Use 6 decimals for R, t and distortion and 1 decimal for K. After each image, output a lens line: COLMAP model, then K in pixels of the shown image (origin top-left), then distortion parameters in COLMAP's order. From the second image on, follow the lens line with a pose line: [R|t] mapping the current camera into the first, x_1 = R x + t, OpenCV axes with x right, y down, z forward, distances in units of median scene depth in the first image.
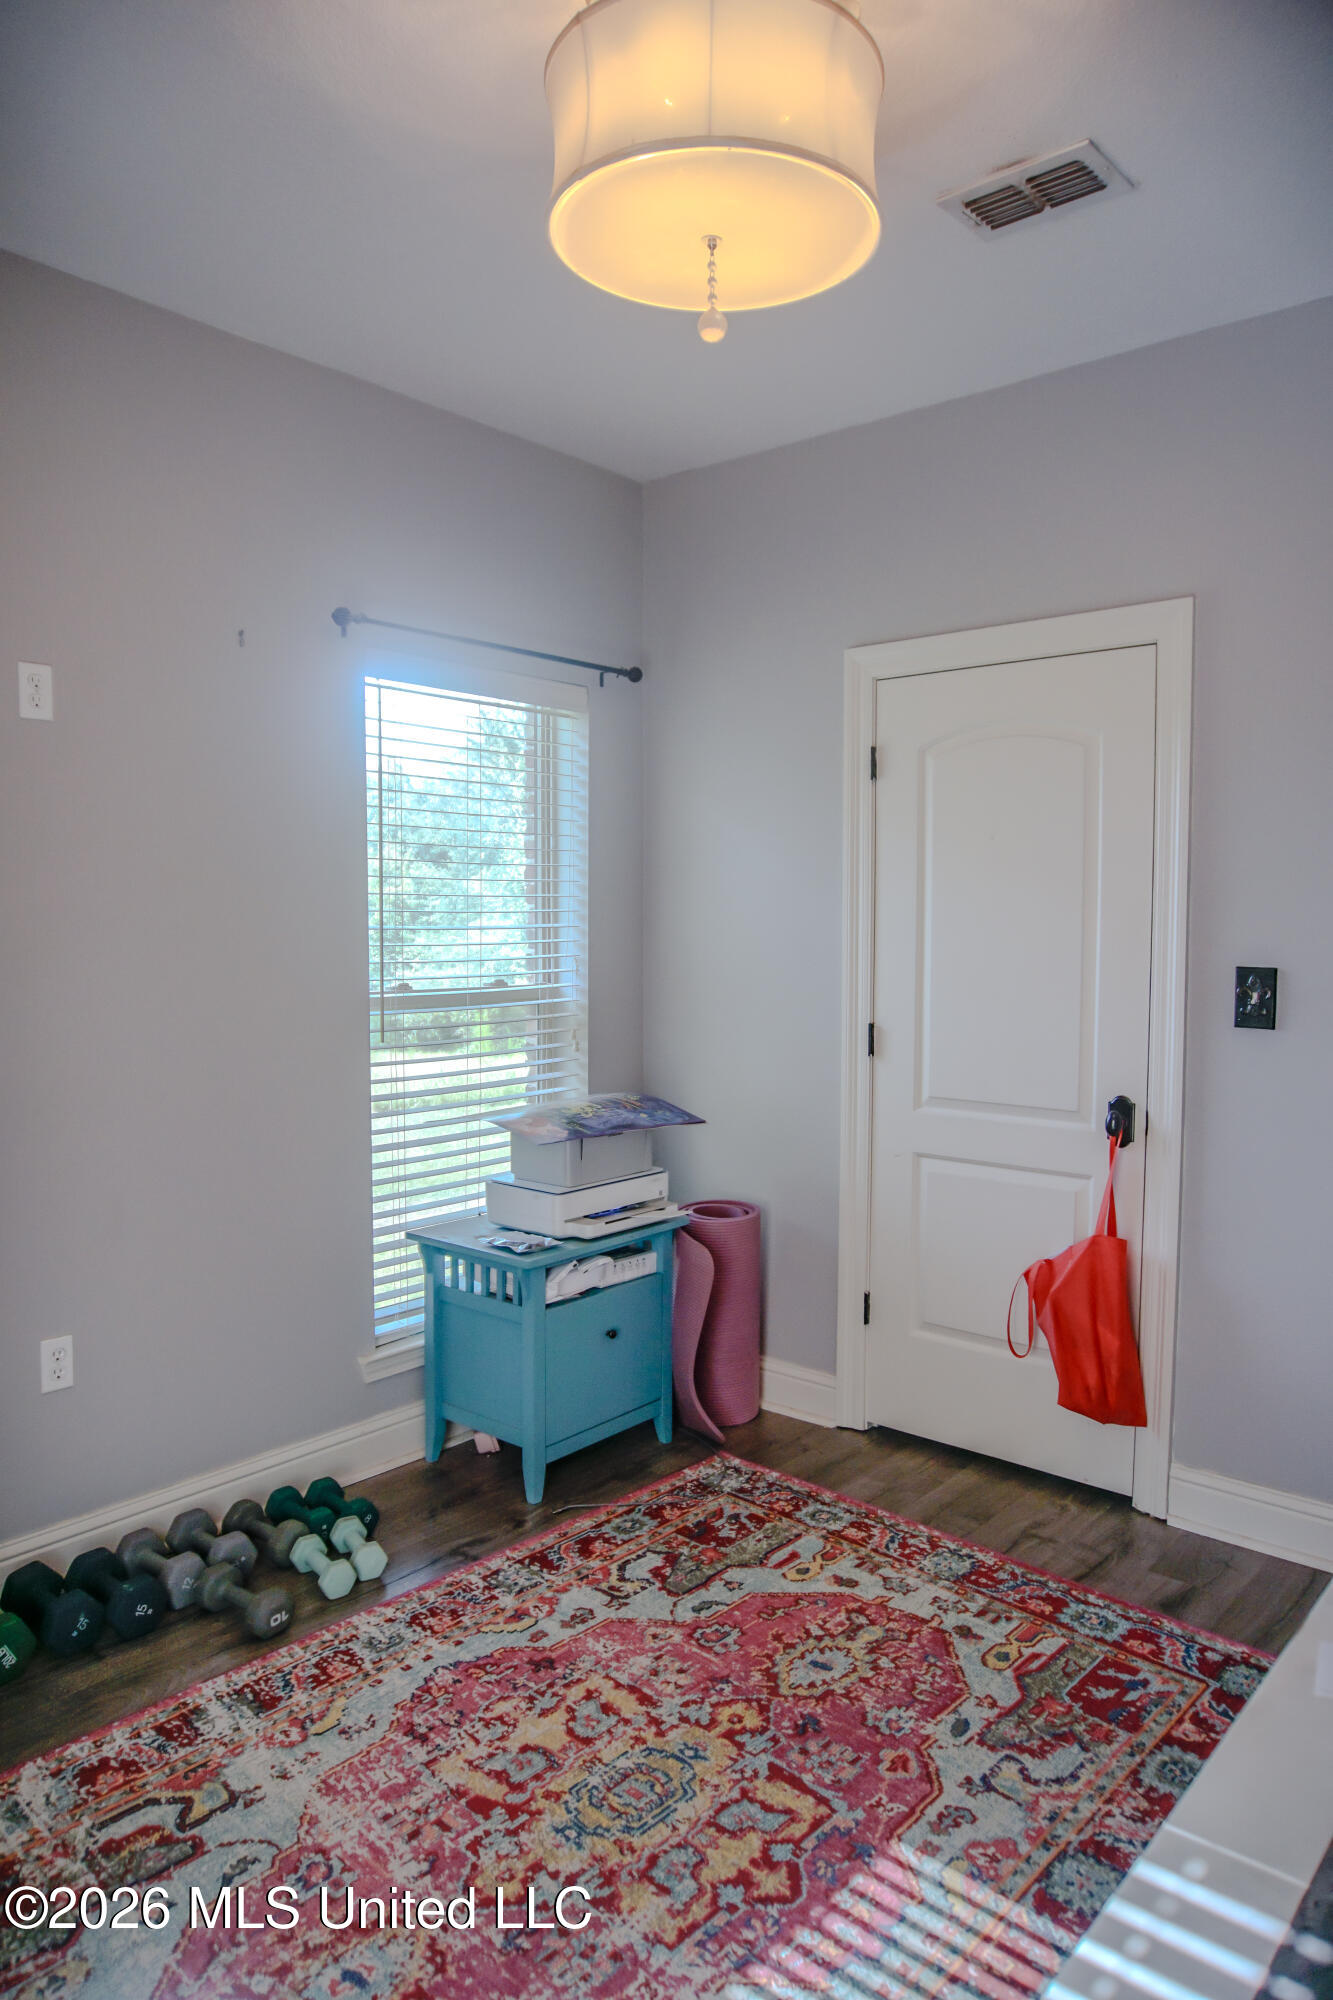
lens RADIAL K [[1336.7, 0, 663.5], [0, 1336.7, 994.4], [0, 0, 1]] dist [-0.054234, 0.045287]
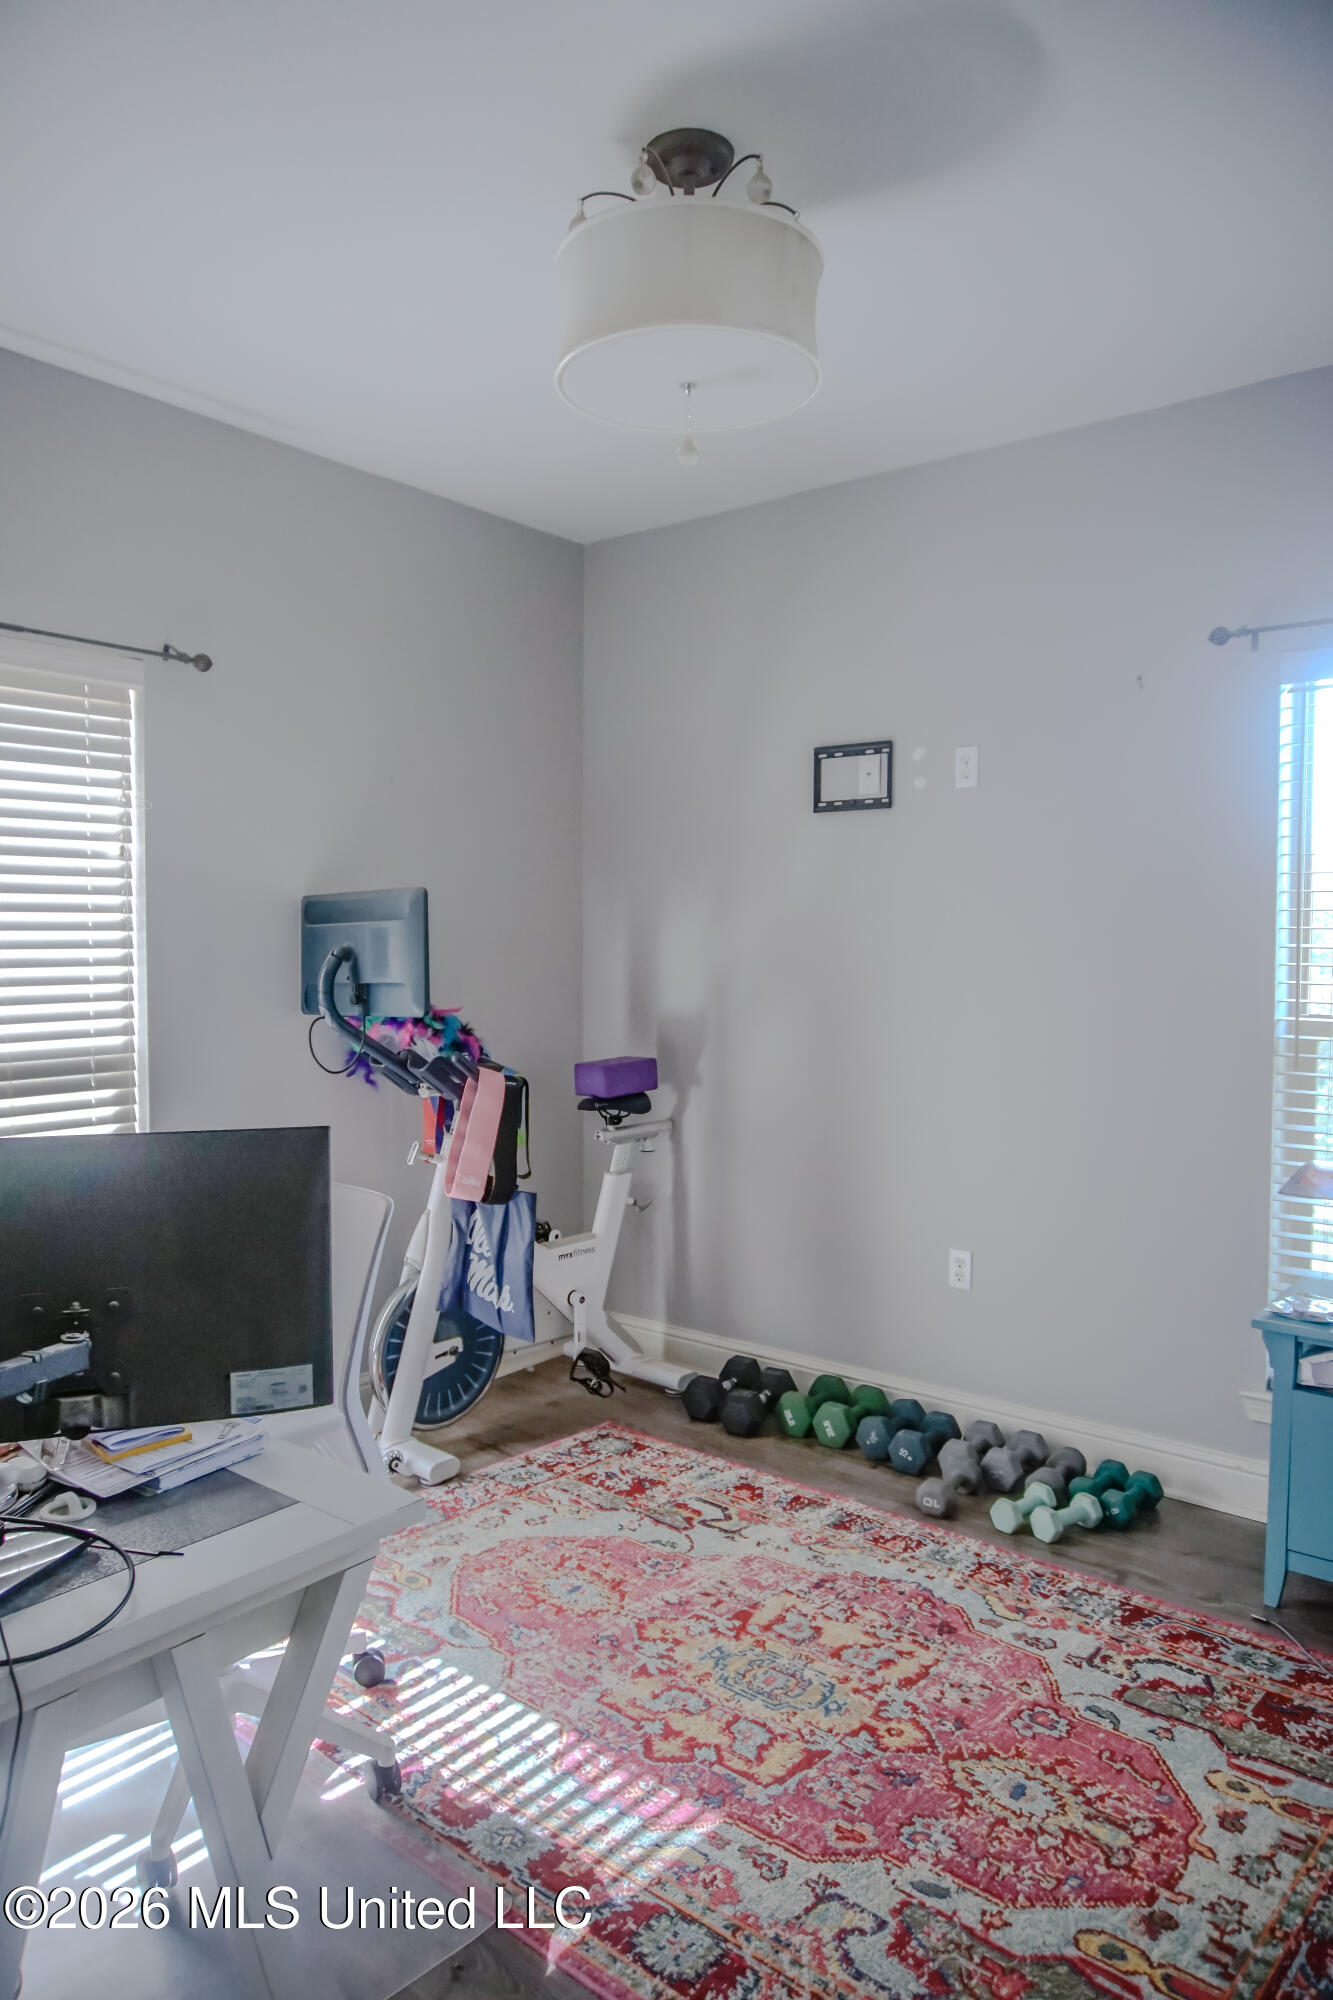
lens RADIAL K [[1336.7, 0, 663.5], [0, 1336.7, 994.4], [0, 0, 1]] dist [-0.054234, 0.045287]
pose [[0.030363, 0.031437, -0.999044, 0.969720], [-0.066088, 0.997381, 0.029376, -0.018558], [0.997352, 0.065133, 0.032361, 0.723046]]
